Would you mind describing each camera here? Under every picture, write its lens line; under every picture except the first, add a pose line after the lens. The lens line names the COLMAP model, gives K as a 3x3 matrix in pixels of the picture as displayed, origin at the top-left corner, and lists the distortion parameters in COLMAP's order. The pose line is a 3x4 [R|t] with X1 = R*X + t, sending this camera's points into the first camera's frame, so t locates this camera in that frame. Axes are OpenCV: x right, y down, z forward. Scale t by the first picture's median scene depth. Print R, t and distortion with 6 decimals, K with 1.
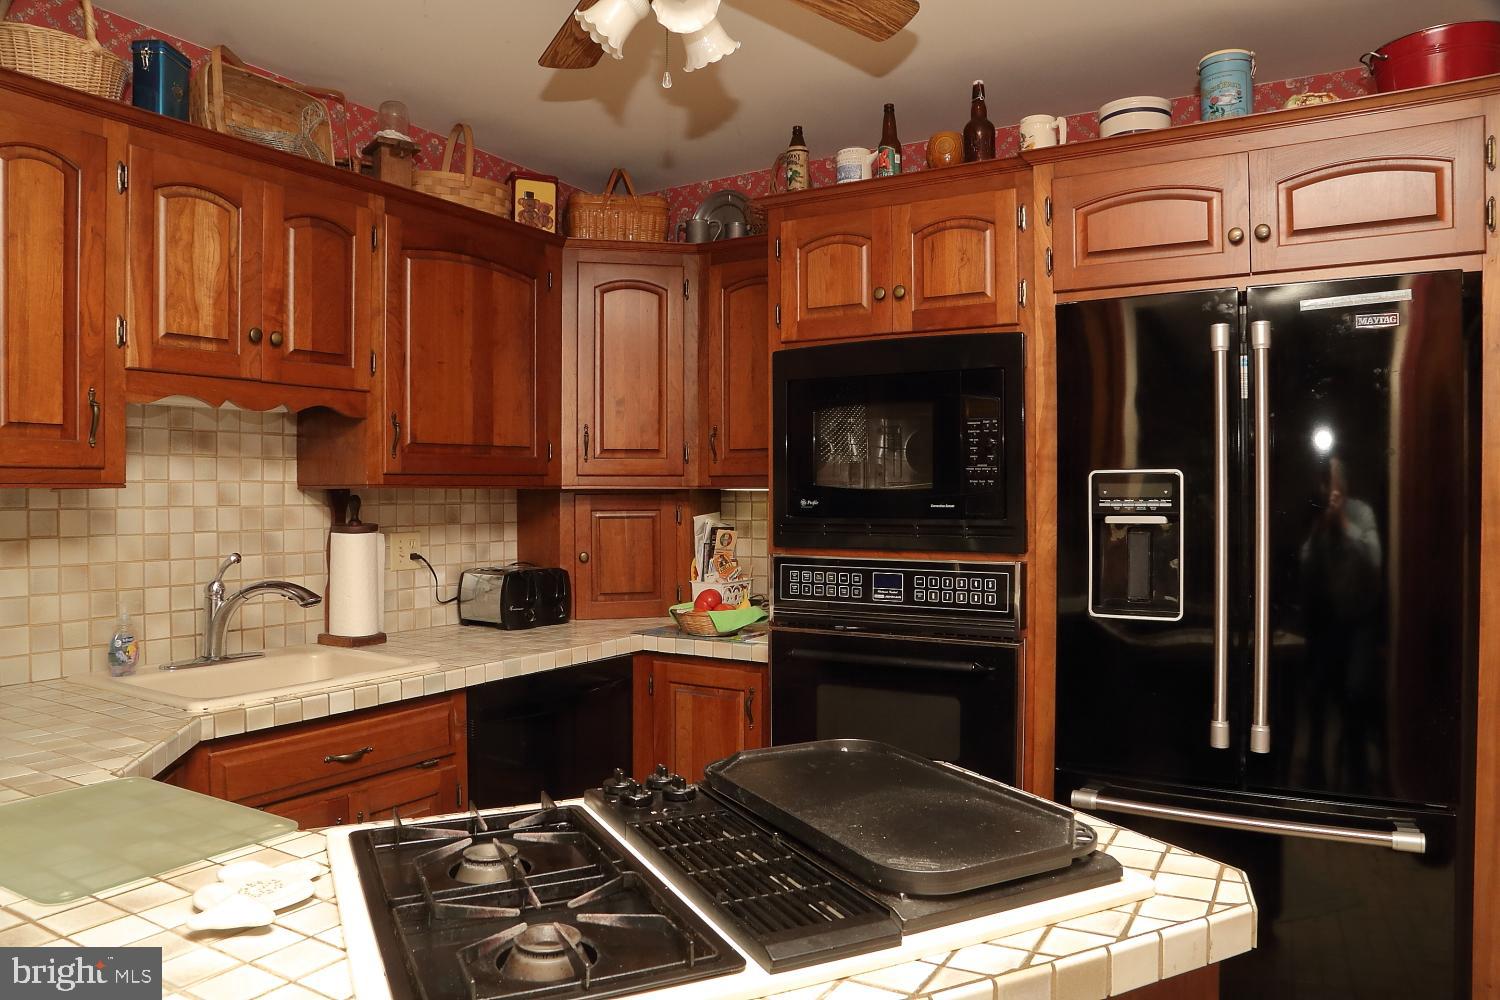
lens RADIAL K [[1038.9, 0, 750.0], [0, 1038.9, 500.0], [0, 0, 1]] dist [-0.117372, 0.076851]
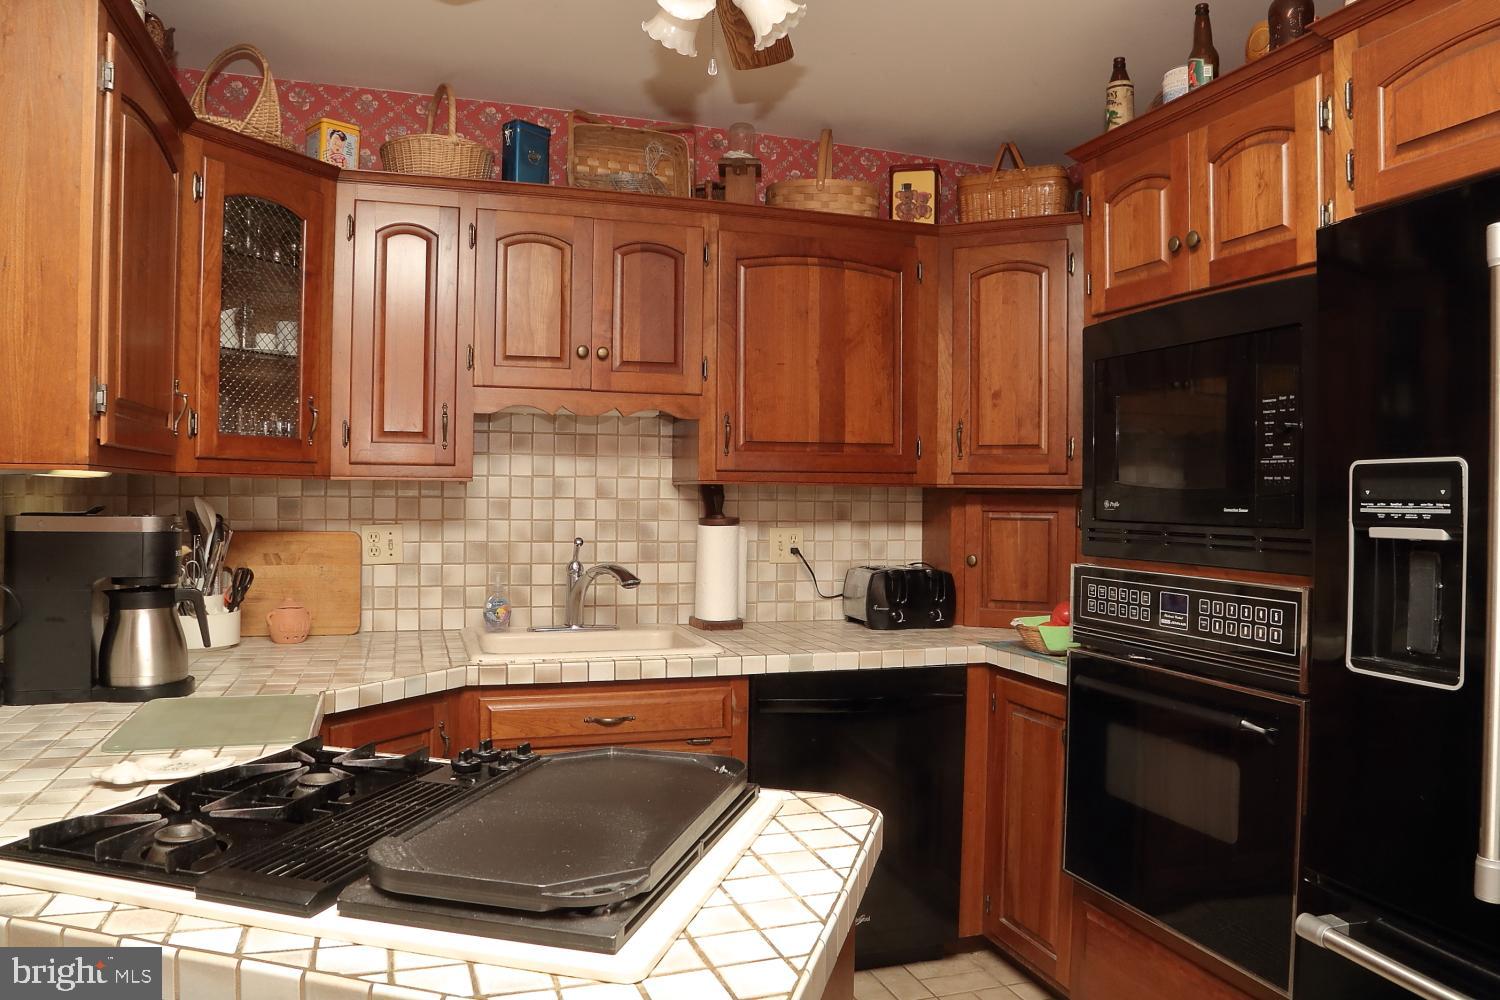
lens RADIAL K [[1065.0, 0, 750.0], [0, 1065.0, 500.0], [0, 0, 1]] dist [-0.128803, 0.087891]
pose [[0.761309, 0.013881, -0.648240, 0.395739], [-0.017123, 0.999853, 0.001301, 0.003236], [0.648163, 0.010109, 0.761435, 0.171252]]
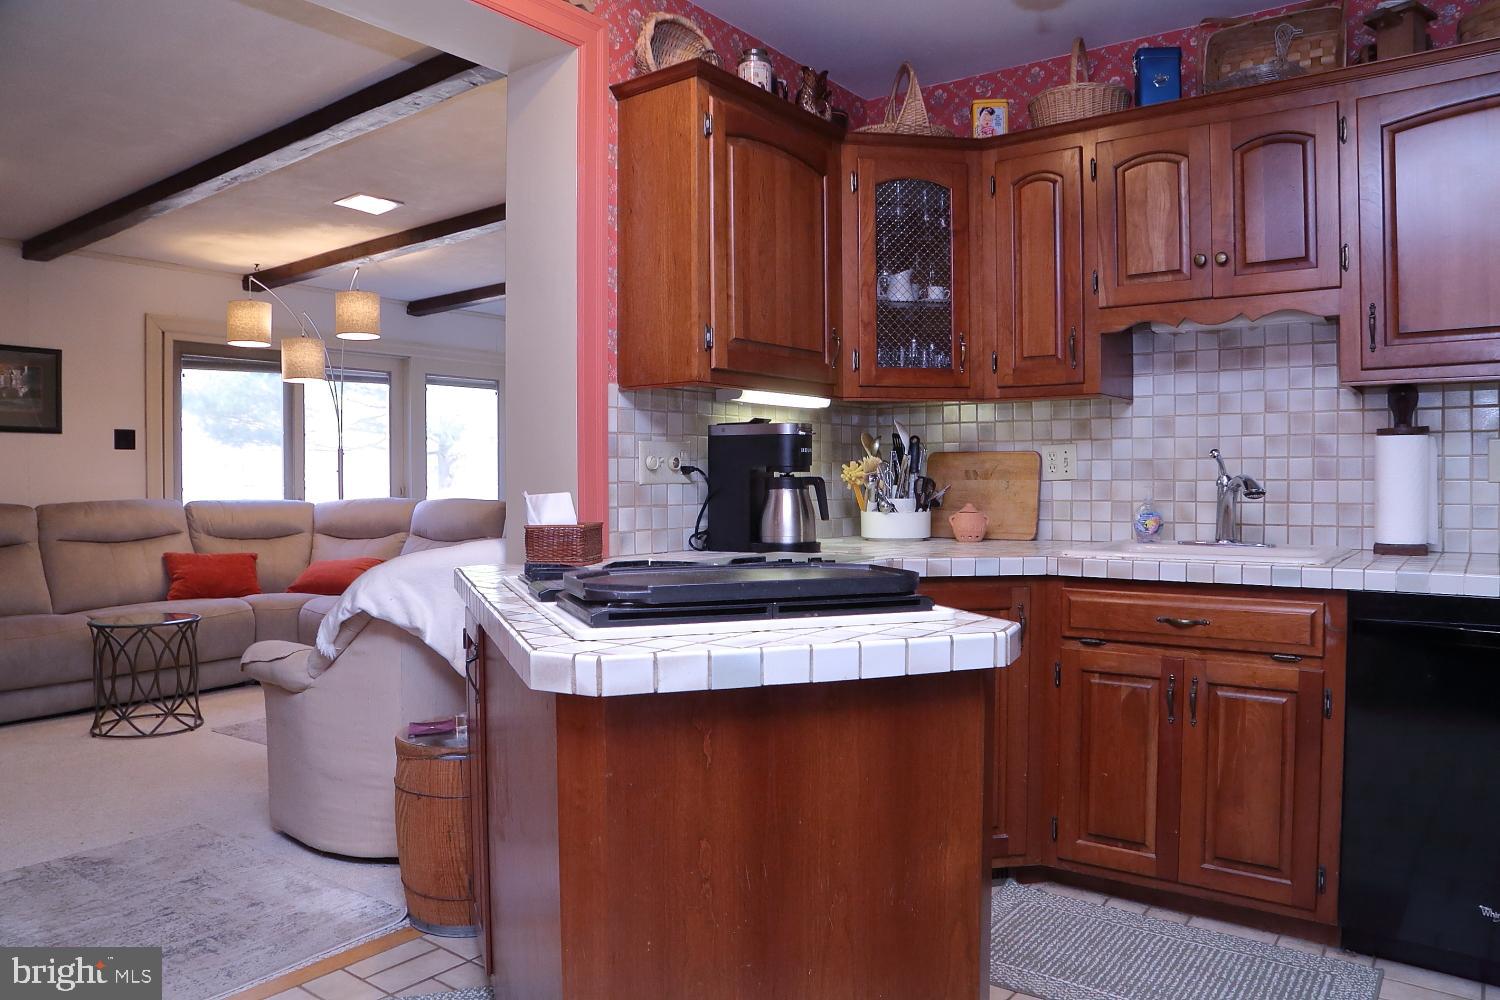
lens RADIAL K [[1065.0, 0, 750.0], [0, 1065.0, 500.0], [0, 0, 1]] dist [-0.128803, 0.087891]
pose [[-0.105641, 0.021147, -0.994179, 0.662539], [-0.003332, 0.999761, 0.021620, 0.077786], [0.994399, 0.005597, -0.105545, 0.534731]]
